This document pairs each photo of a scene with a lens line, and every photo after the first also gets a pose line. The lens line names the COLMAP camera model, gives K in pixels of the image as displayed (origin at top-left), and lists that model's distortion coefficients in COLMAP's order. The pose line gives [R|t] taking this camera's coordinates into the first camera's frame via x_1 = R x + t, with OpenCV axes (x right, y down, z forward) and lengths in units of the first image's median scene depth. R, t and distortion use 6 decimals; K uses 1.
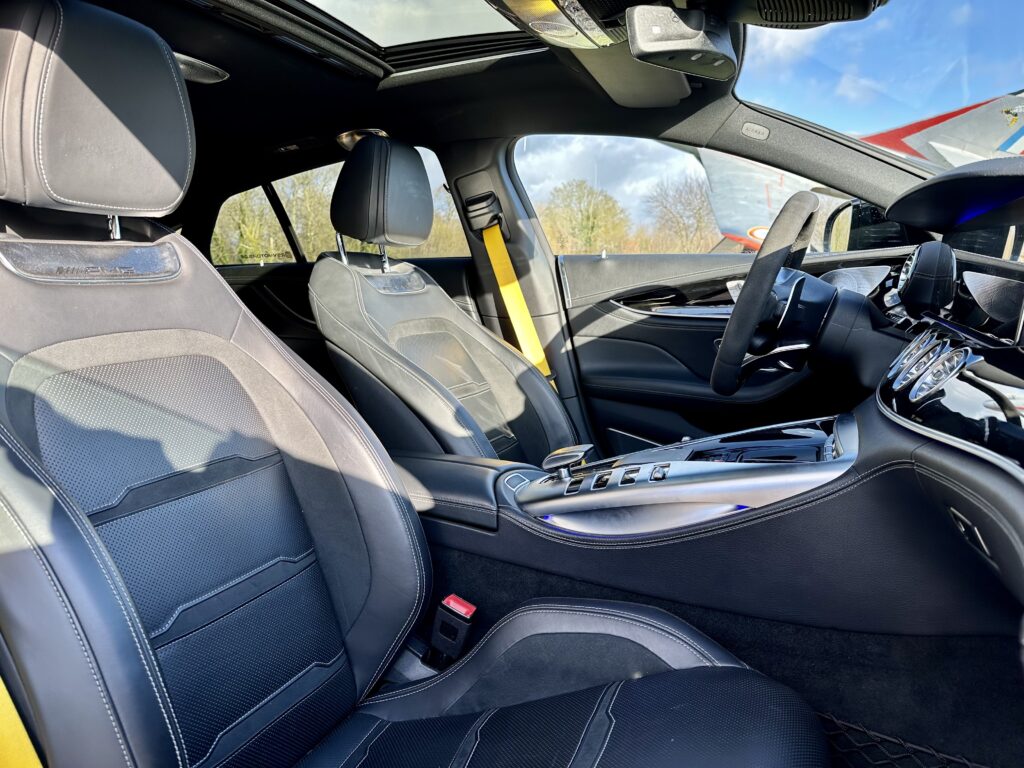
lens RADIAL K [[713.3, 0, 508.7], [0, 713.3, 391.0], [0, 0, 1]] dist [0.118298, -0.203288]
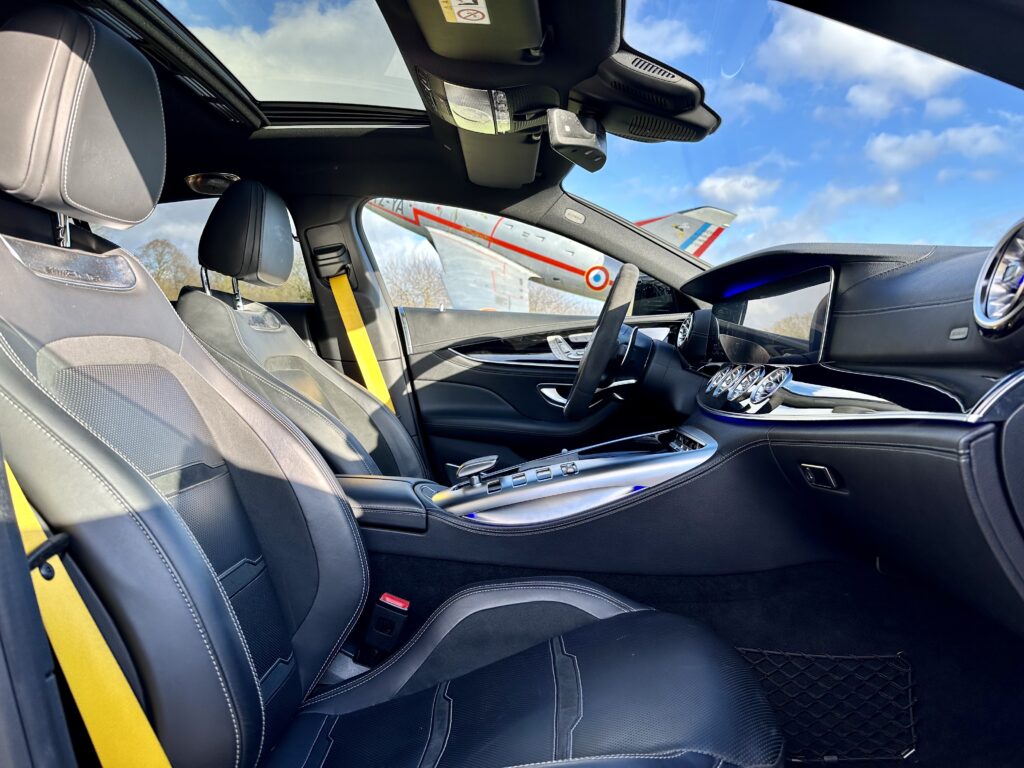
lens RADIAL K [[713.3, 0, 508.7], [0, 713.3, 391.0], [0, 0, 1]] dist [0.118298, -0.203288]
pose [[0.930017, 0.018006, 0.367075, -0.203086], [0.019163, 0.995065, -0.097360, 0.057103], [-0.367017, 0.097581, 0.925082, -0.073078]]
